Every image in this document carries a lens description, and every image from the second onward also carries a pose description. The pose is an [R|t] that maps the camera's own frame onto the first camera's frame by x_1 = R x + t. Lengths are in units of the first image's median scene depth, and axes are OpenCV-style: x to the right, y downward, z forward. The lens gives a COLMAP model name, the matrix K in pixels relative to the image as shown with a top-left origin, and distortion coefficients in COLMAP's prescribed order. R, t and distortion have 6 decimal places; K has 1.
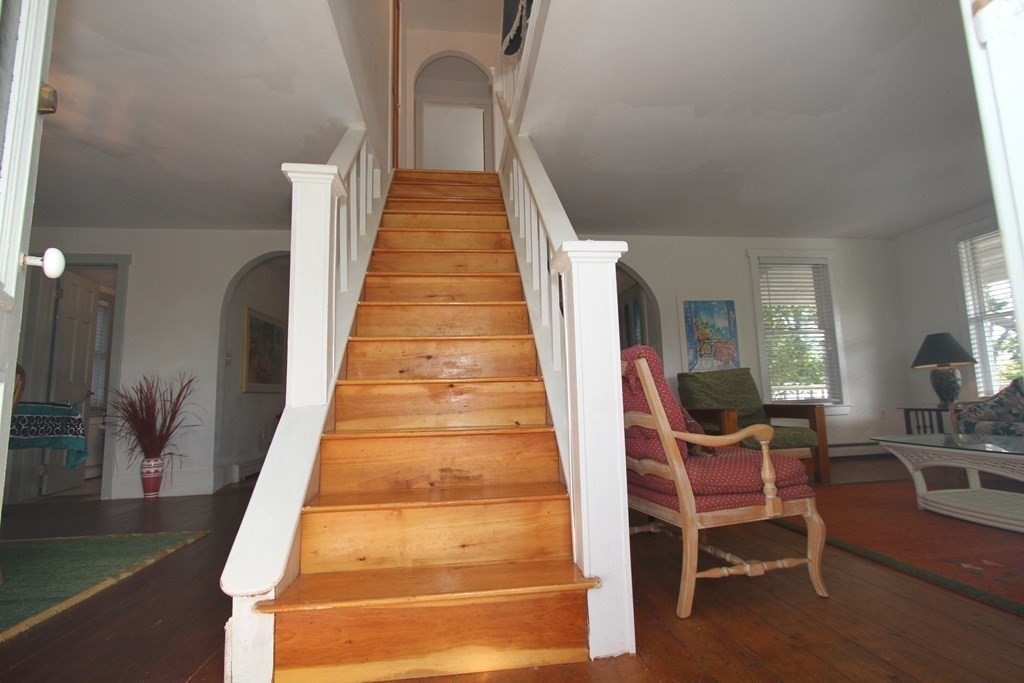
lens RADIAL K [[473.1, 0, 515.3], [0, 473.1, 343.3], [0, 0, 1]] dist [-0.016921, 0.000106]
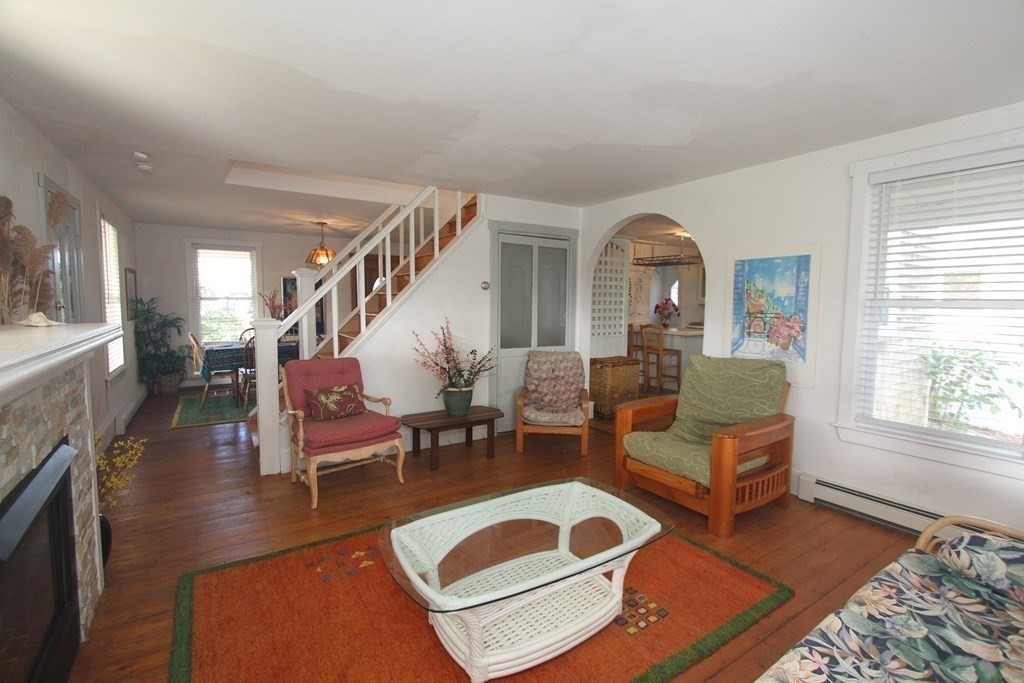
lens RADIAL K [[473.1, 0, 520.3], [0, 473.1, 337.9], [0, 0, 1]] dist [-0.016921, 0.000106]
pose [[0.441257, 0.109043, -0.890731, 0.890462], [0.096314, 0.981102, 0.167818, -0.127640], [0.892197, -0.159841, 0.422416, 0.354158]]
